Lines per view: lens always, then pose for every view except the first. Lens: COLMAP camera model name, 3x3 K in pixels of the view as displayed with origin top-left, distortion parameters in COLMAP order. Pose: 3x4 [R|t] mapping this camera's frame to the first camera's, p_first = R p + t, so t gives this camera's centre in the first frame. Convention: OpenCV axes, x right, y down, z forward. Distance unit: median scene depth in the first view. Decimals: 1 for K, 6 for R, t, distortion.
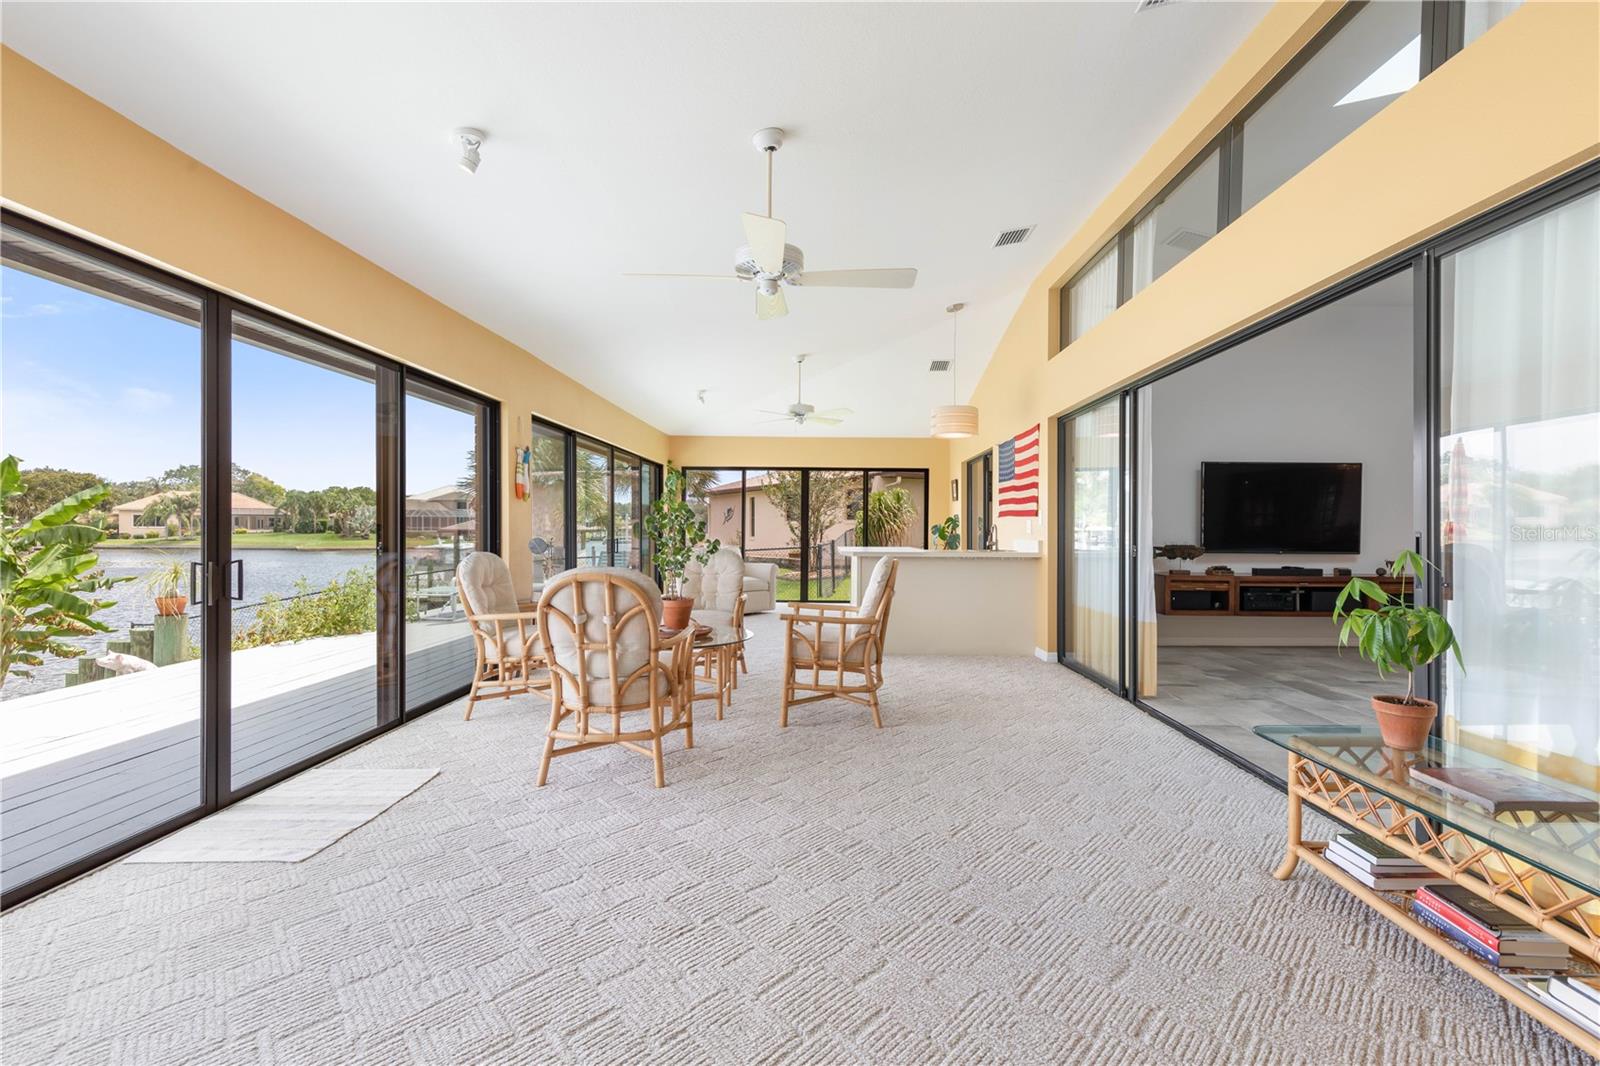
lens RADIAL K [[728.7, 0, 809.6], [0, 728.7, 530.7], [0, 0, 1]] dist [-0.002351, 0.003809]
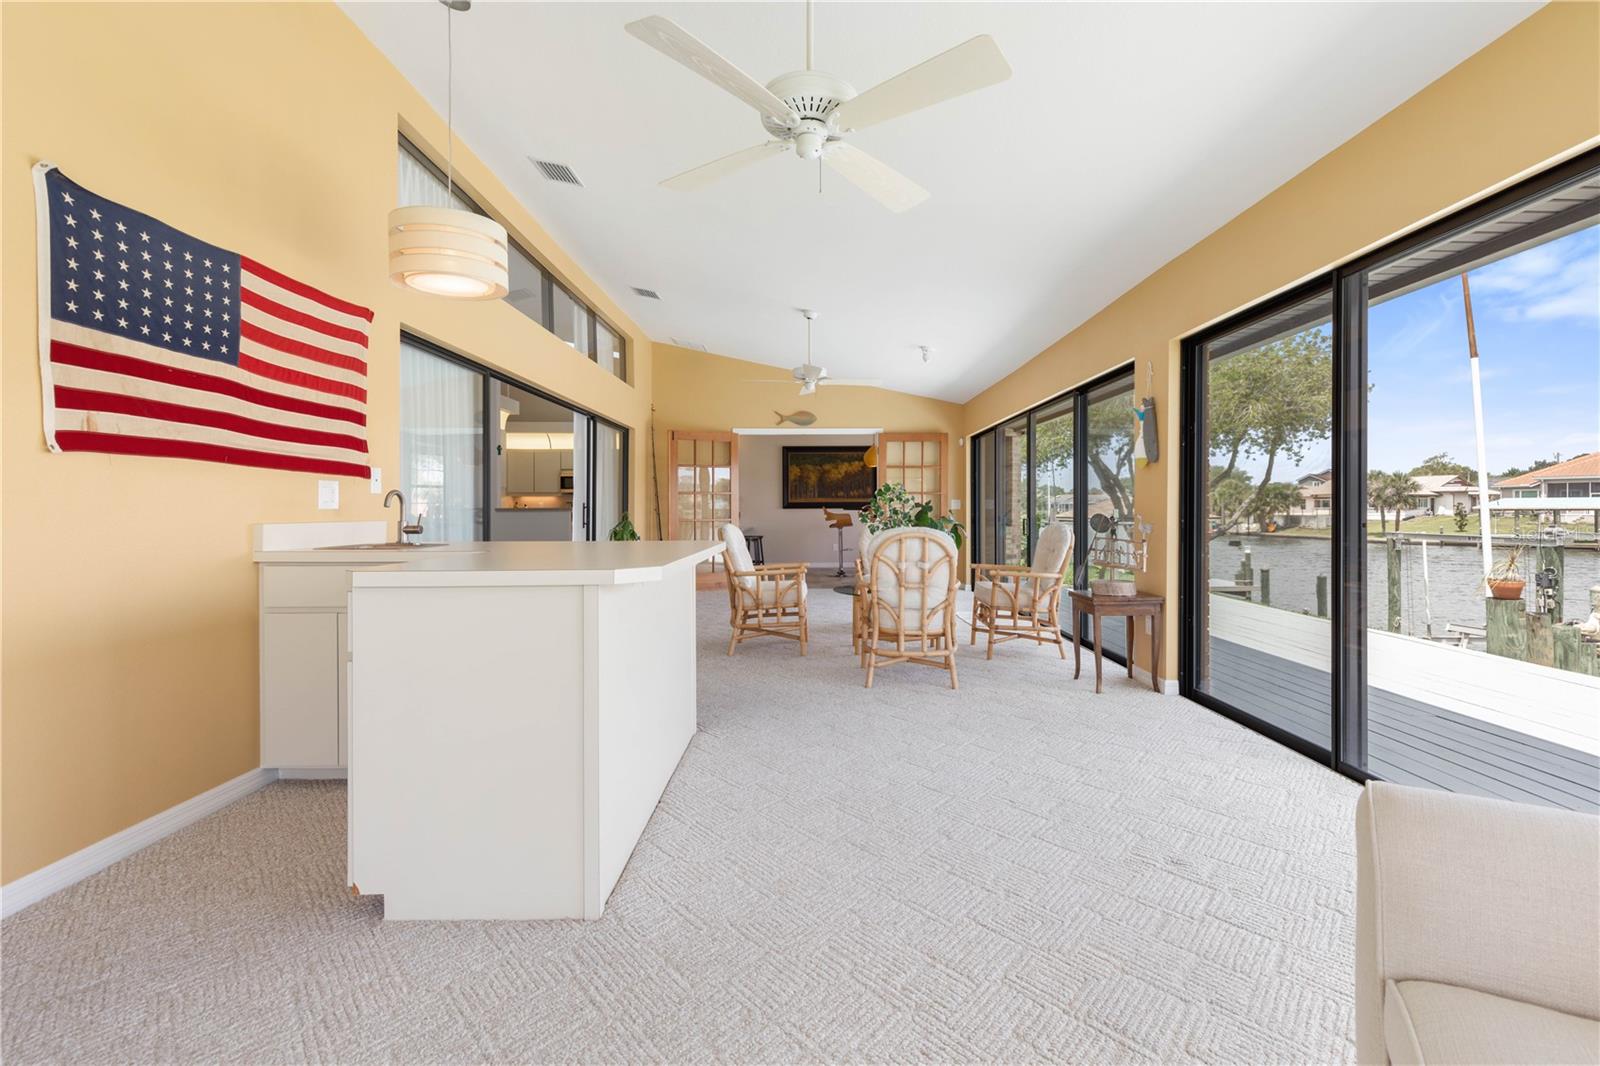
lens RADIAL K [[728.7, 0, 799.8], [0, 728.7, 522.1], [0, 0, 1]] dist [-0.002351, 0.003809]
pose [[-0.999788, -0.007042, -0.019365, -0.022505], [-0.007360, 0.999838, 0.016438, 0.032784], [0.019246, 0.016577, -0.999677, 3.257557]]
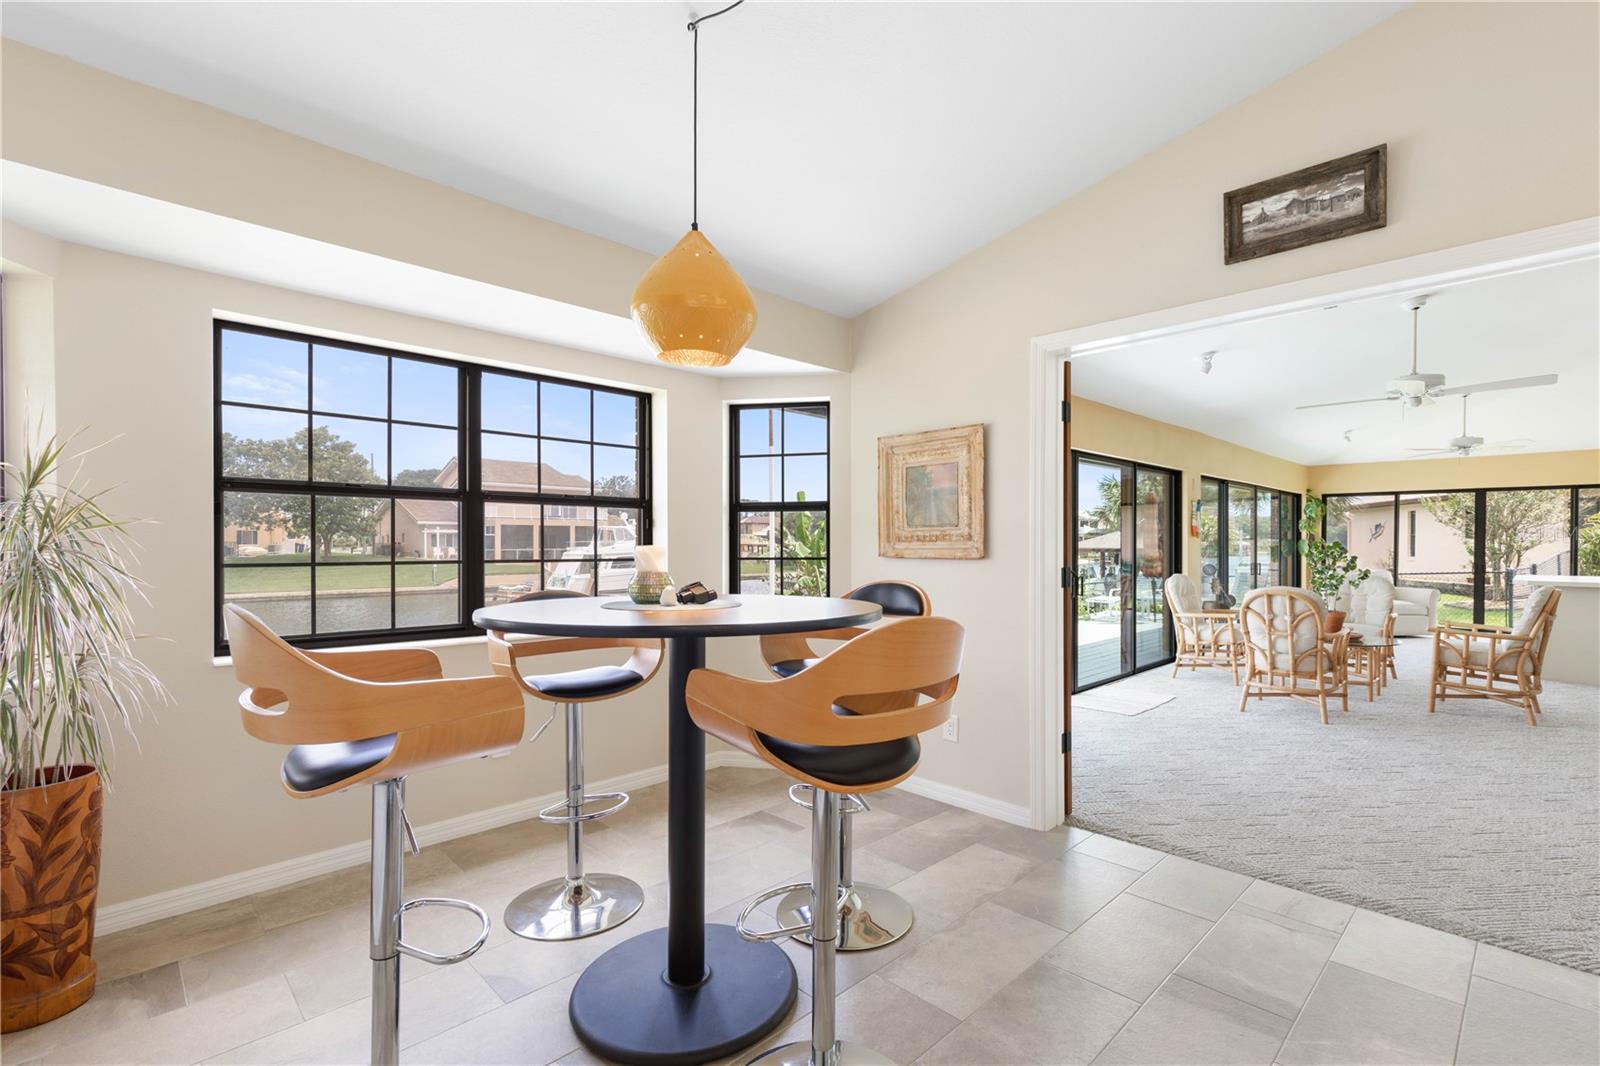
lens RADIAL K [[728.7, 0, 808.4], [0, 728.7, 547.1], [0, 0, 1]] dist [-0.002351, 0.003809]
pose [[0.716121, 0.001961, -0.697974, 0.075544], [-0.000192, 0.999997, 0.002613, -0.033464], [0.697976, -0.001737, 0.716119, -0.713003]]
